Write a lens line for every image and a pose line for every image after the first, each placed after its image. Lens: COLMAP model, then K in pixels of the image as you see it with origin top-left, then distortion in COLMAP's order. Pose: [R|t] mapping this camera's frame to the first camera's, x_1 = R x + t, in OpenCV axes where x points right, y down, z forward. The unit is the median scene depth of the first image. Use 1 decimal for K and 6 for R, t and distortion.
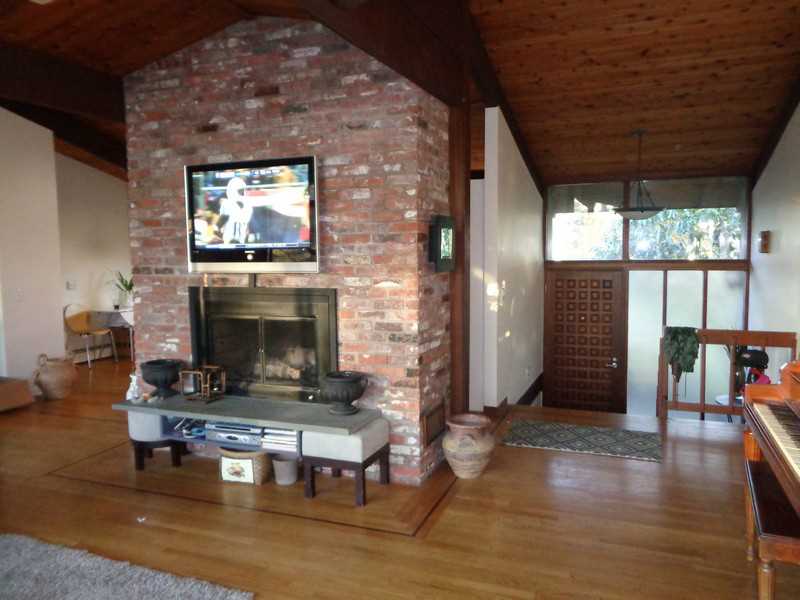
lens RADIAL K [[606.1, 0, 400.0], [0, 606.1, 300.0], [0, 0, 1]] dist [0.001601, 0.000606]
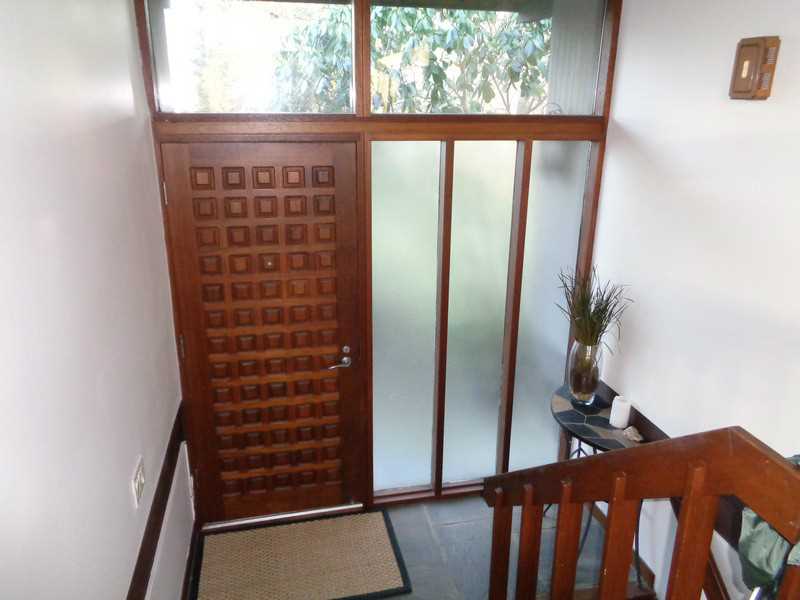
lens RADIAL K [[606.1, 0, 400.0], [0, 606.1, 300.0], [0, 0, 1]] dist [0.001601, 0.000606]
pose [[0.825235, -0.146076, 0.545571, 0.150966], [0.033335, 0.976888, 0.211138, -0.028834], [-0.563804, -0.156052, 0.811032, 0.625789]]
